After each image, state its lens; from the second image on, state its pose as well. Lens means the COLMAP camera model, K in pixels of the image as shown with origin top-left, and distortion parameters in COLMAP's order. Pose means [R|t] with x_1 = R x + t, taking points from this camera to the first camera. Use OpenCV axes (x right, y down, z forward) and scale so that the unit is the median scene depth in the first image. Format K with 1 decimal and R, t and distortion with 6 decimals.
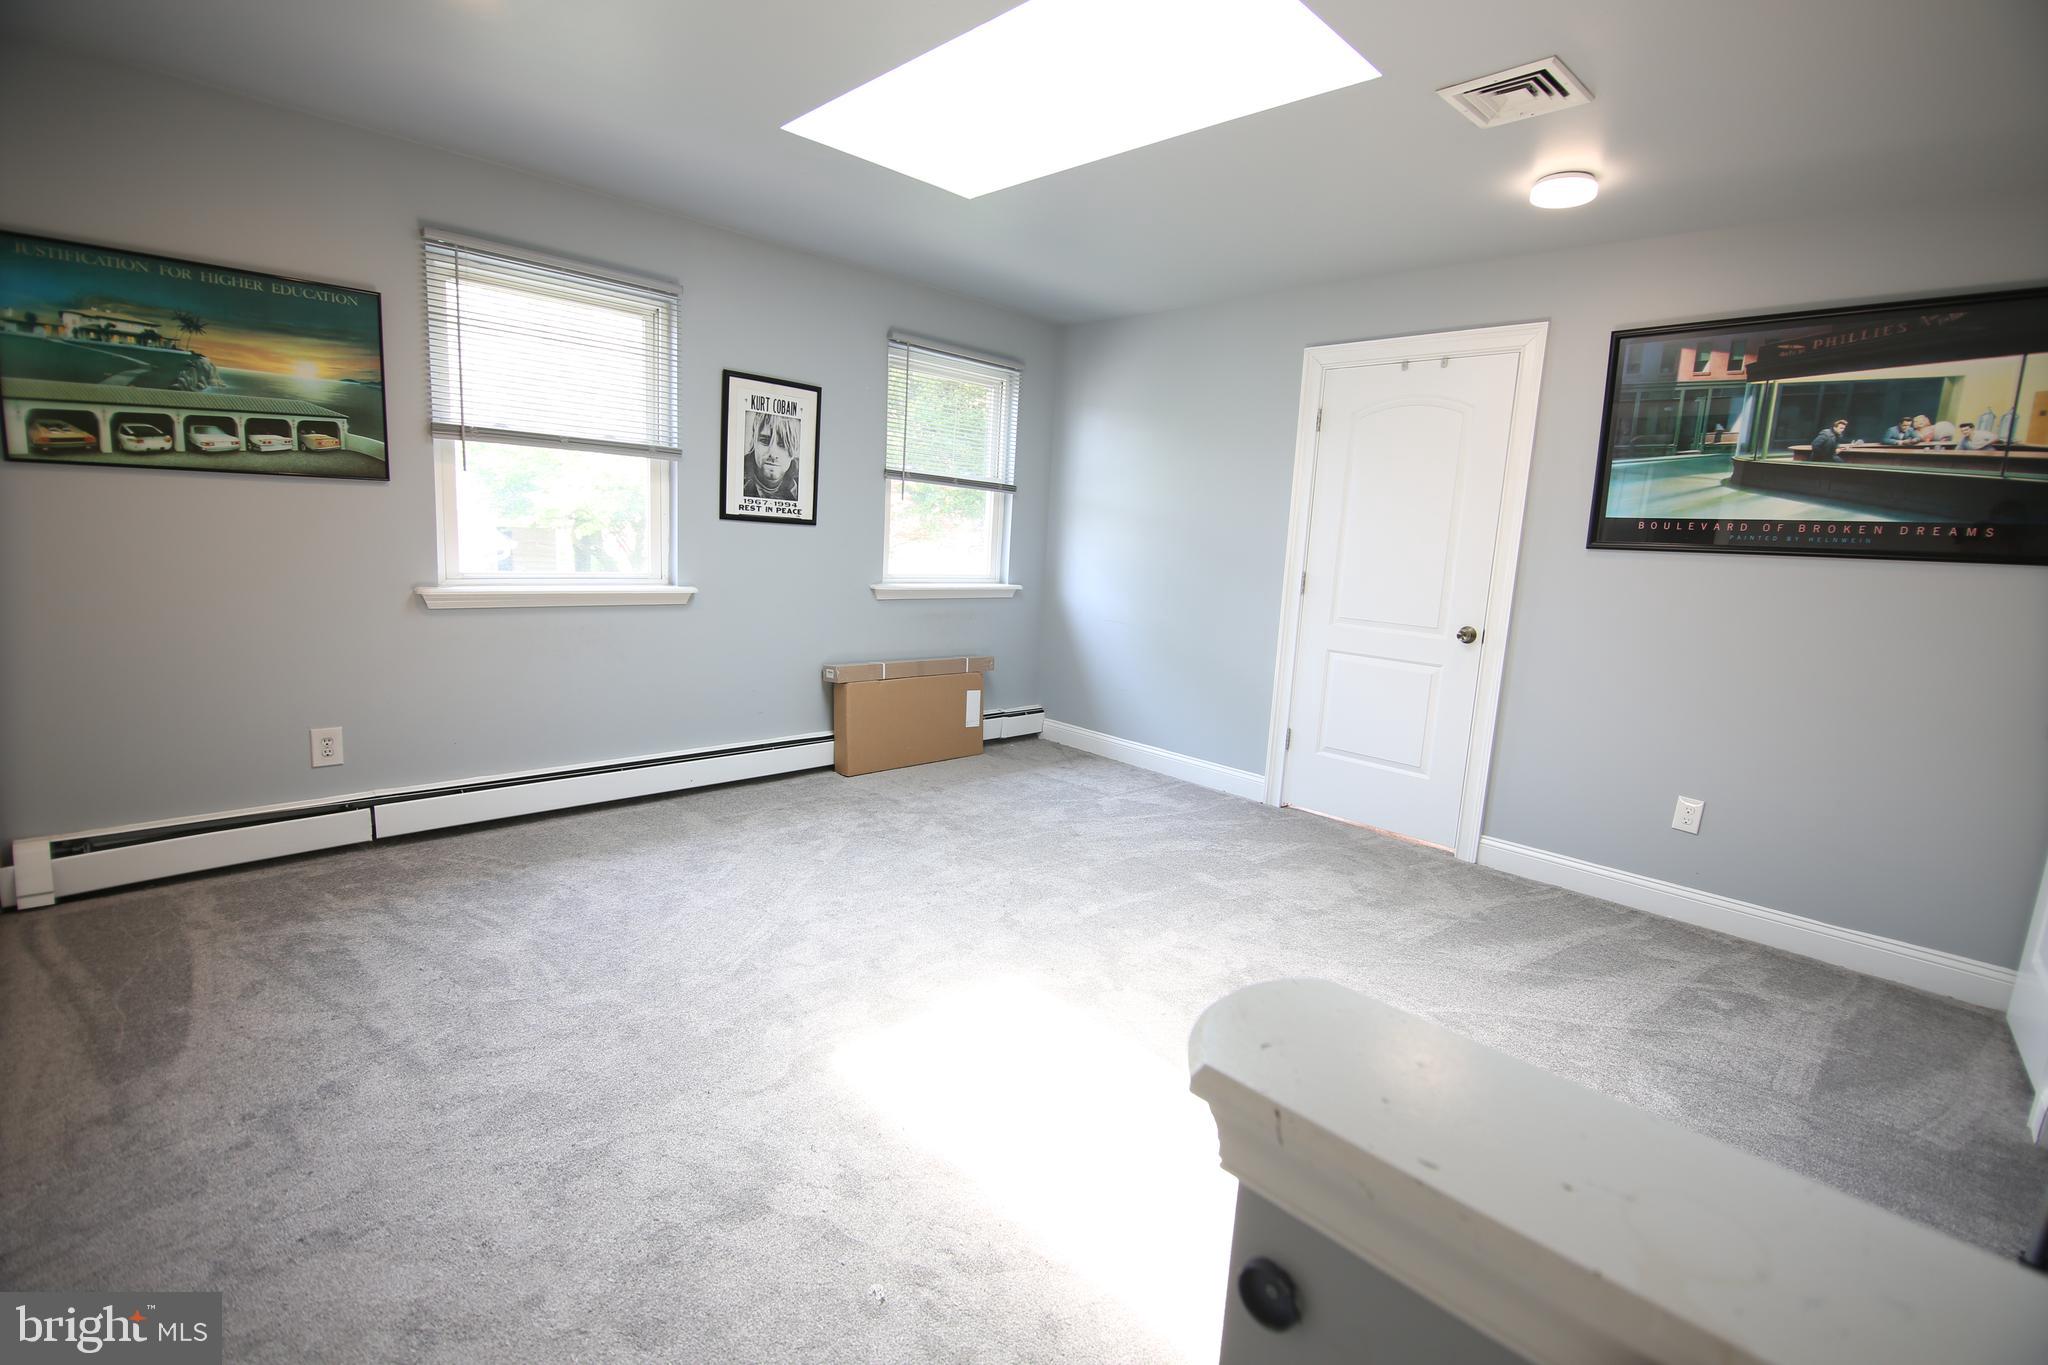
lens RADIAL K [[914.0, 0, 1030.2], [0, 914.0, 677.2], [0, 0, 1]] dist [-0.003485, -0.009263]
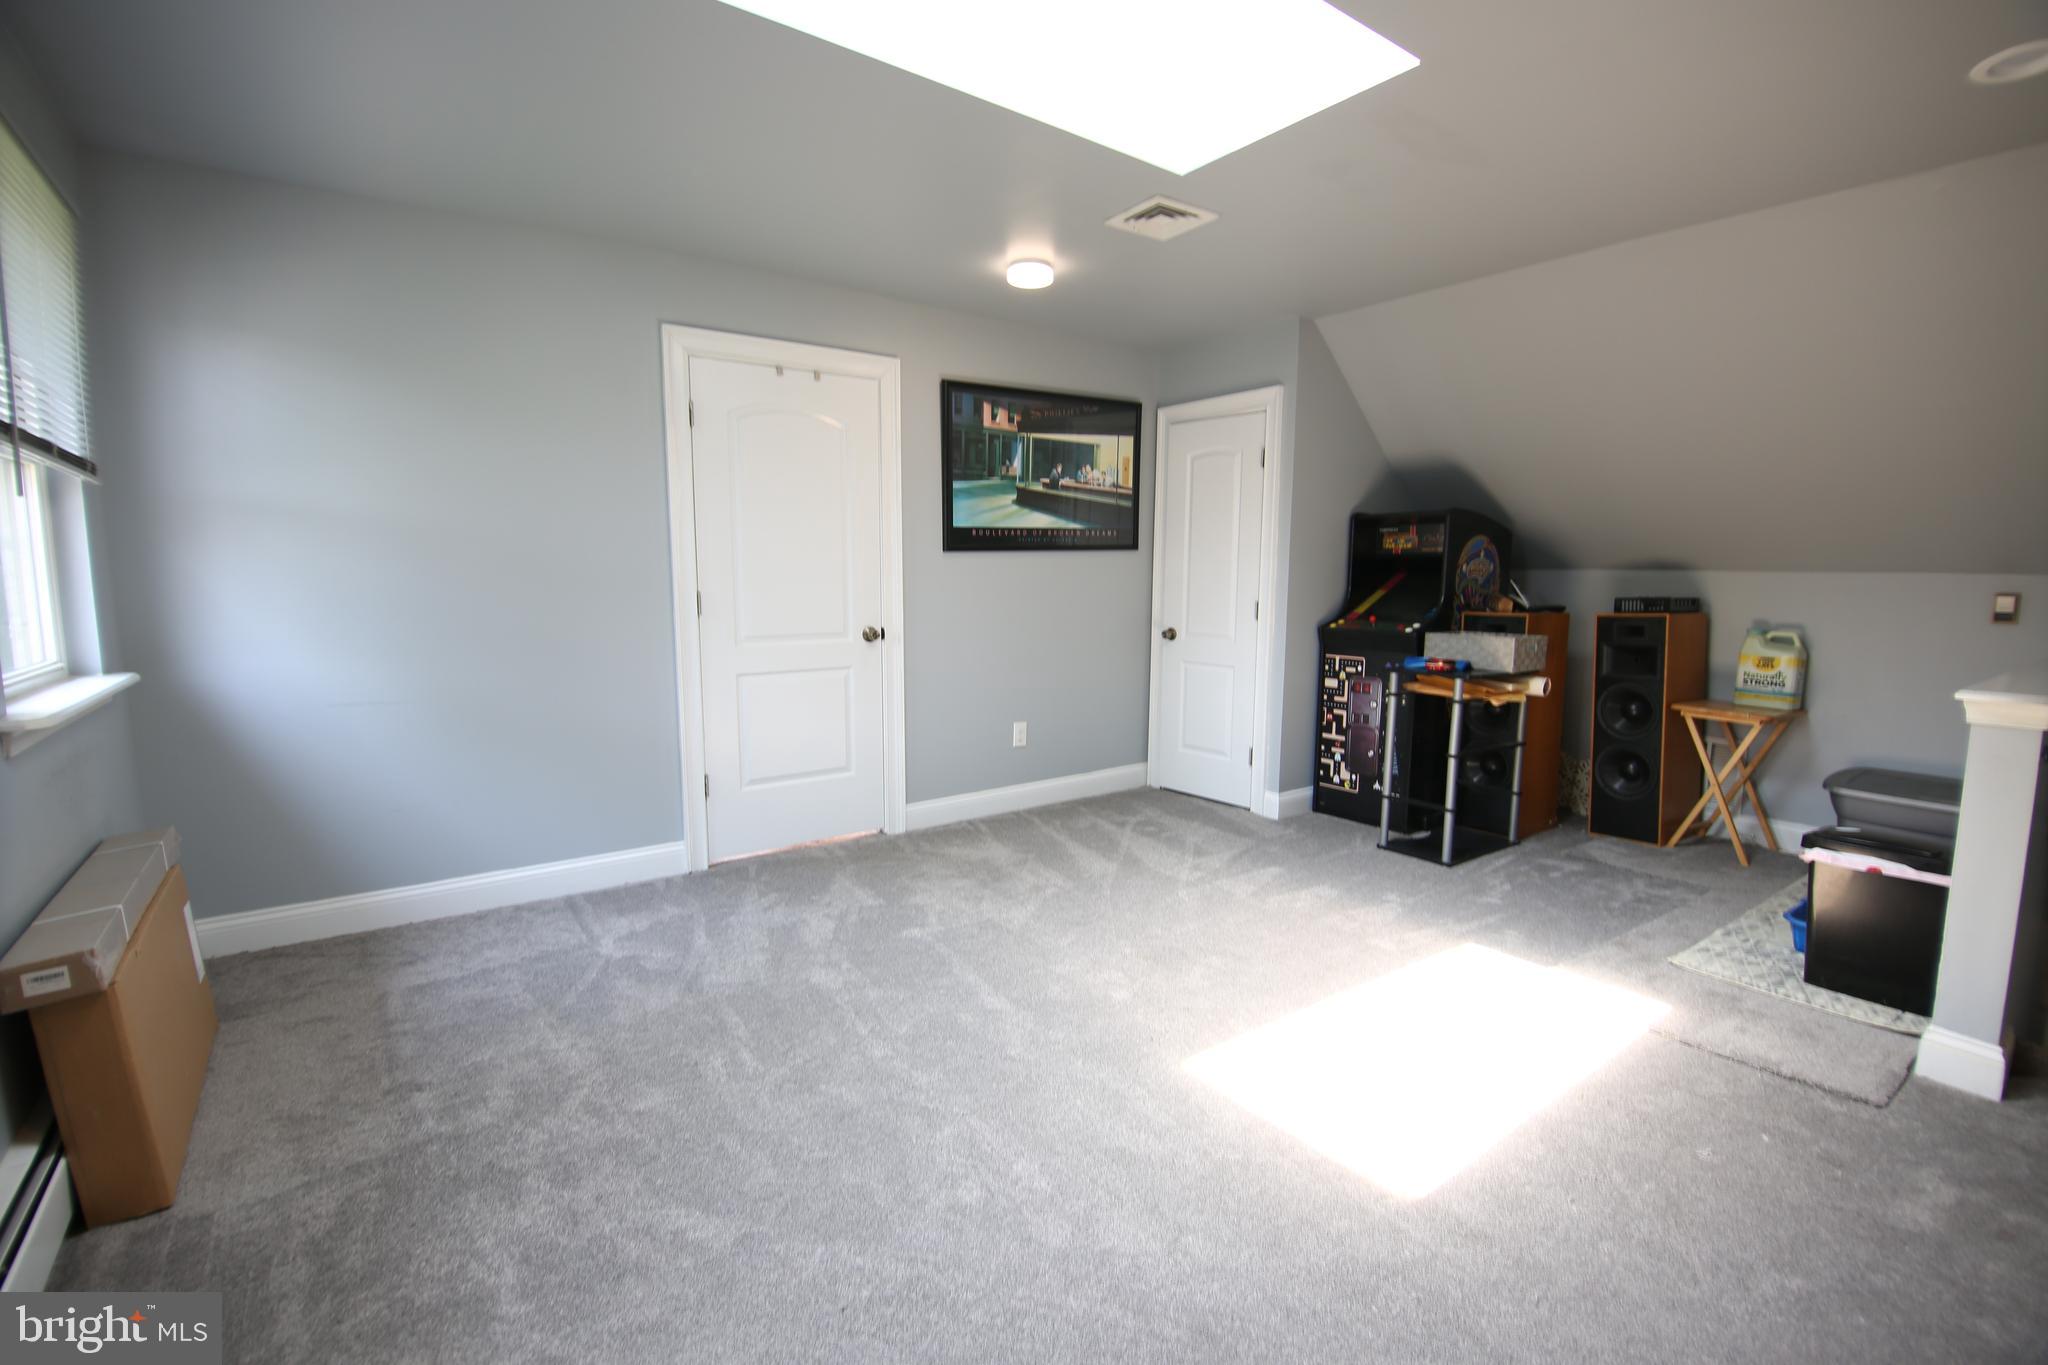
lens RADIAL K [[914.0, 0, 1024.6], [0, 914.0, 680.2], [0, 0, 1]] dist [-0.003485, -0.009263]
pose [[0.144542, -0.178091, 0.973340, -0.679788], [0.163102, 0.974503, 0.154083, -0.157446], [-0.975964, 0.136482, 0.169903, 0.766528]]
